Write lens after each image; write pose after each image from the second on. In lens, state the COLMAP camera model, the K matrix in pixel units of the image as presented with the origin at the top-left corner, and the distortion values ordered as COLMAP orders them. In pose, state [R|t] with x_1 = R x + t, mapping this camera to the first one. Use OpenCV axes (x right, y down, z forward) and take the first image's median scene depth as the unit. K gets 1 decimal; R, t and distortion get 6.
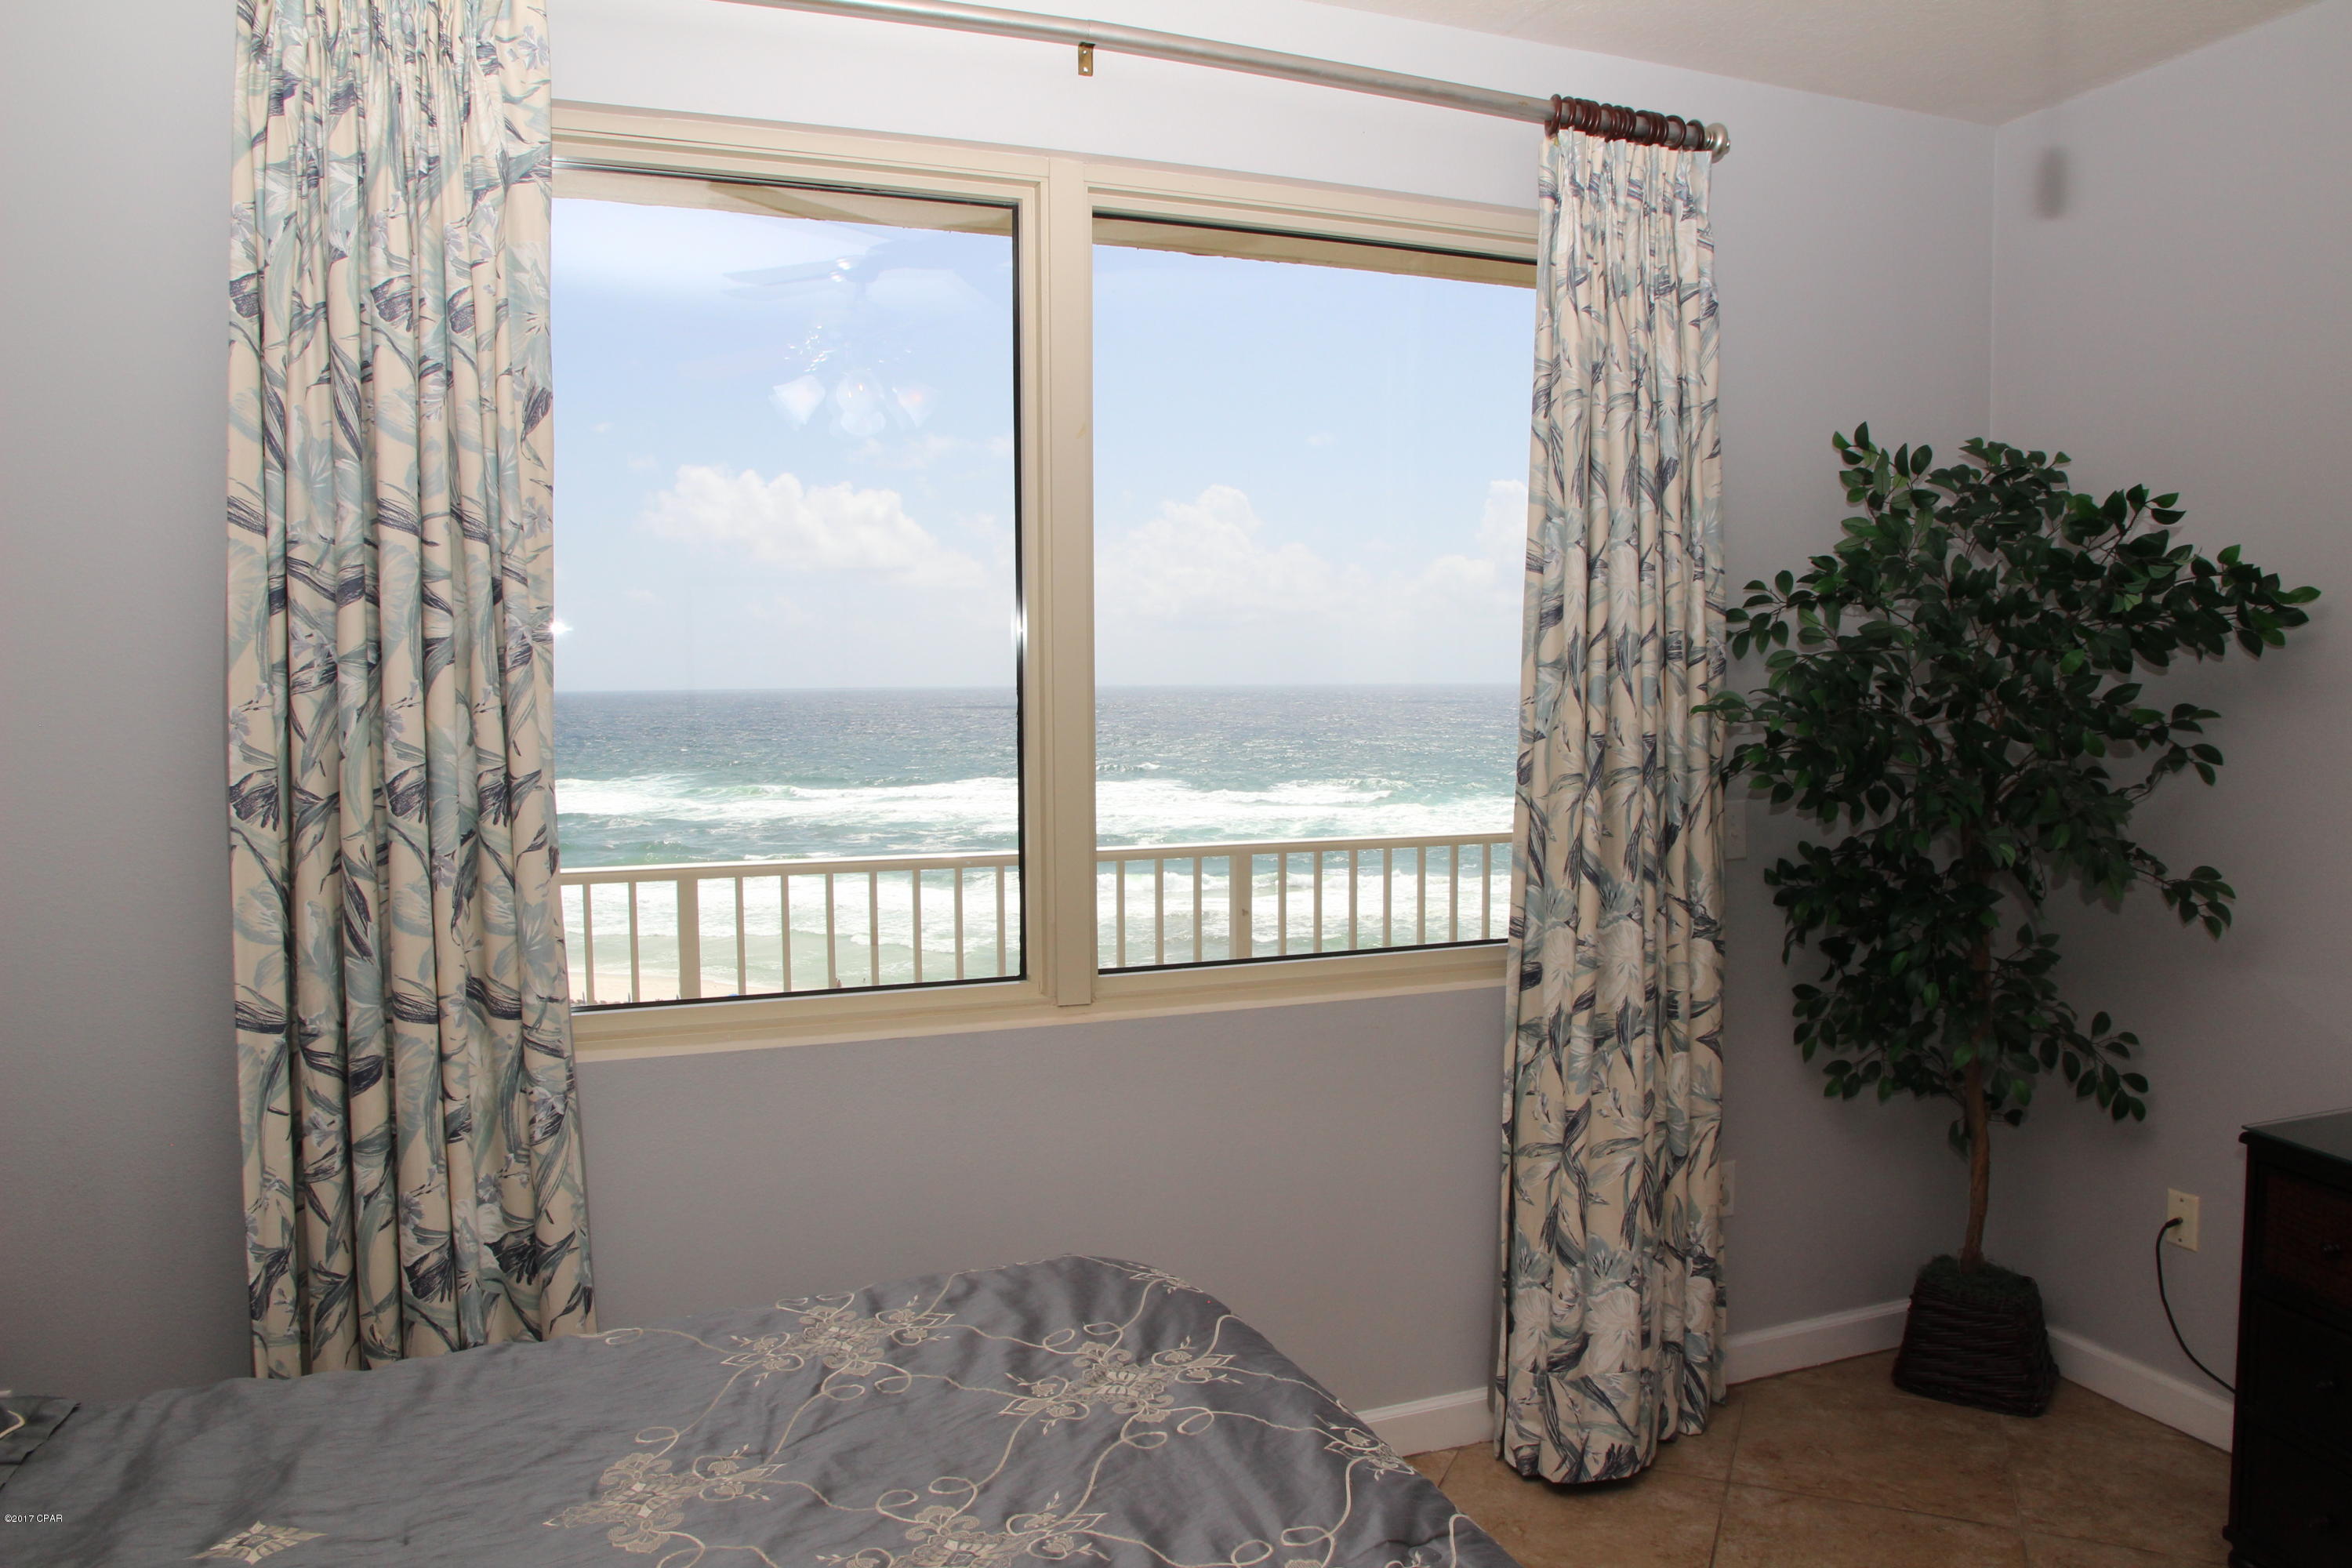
lens RADIAL K [[1619.0, 0, 1200.7], [0, 1619.0, 786.0], [0, 0, 1]] dist [-0.111825, 0.082332]
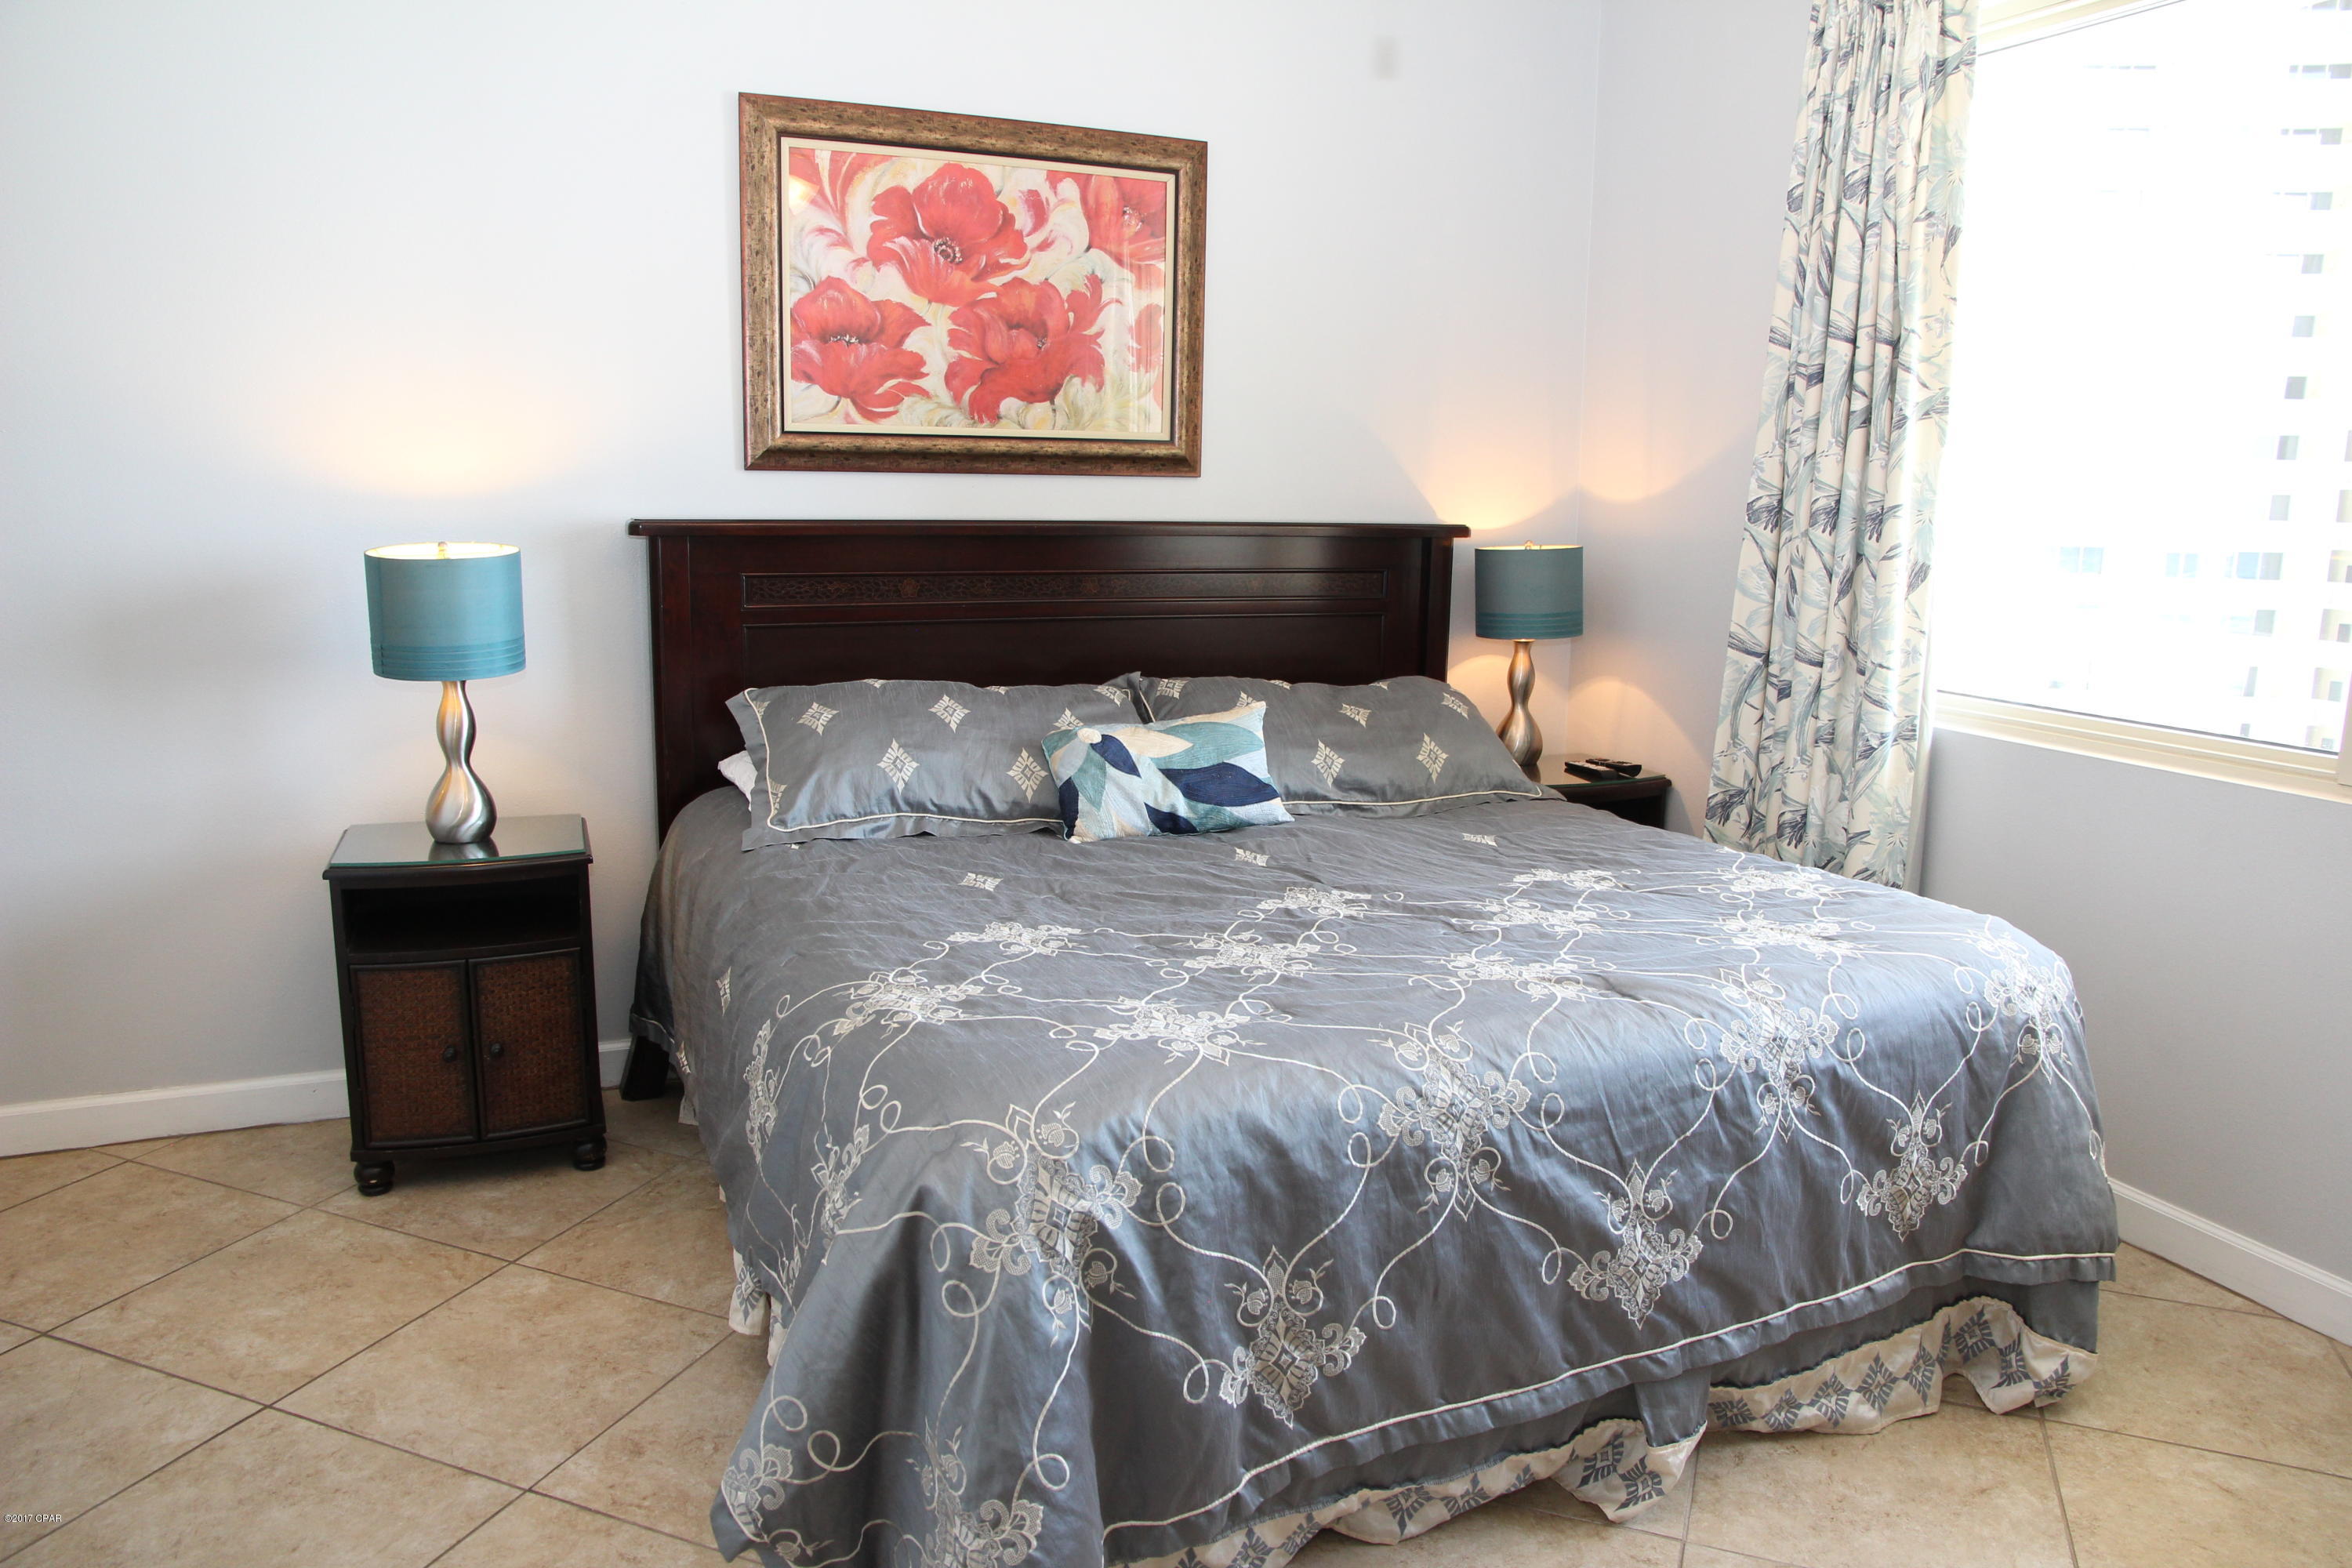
lens RADIAL K [[1619.0, 0, 1200.7], [0, 1619.0, 786.0], [0, 0, 1]] dist [-0.111825, 0.082332]
pose [[0.043318, 0.196741, -0.979498, 1.052434], [-0.092500, 0.976997, 0.192147, 0.021787], [0.994770, 0.082281, 0.060520, 0.333265]]
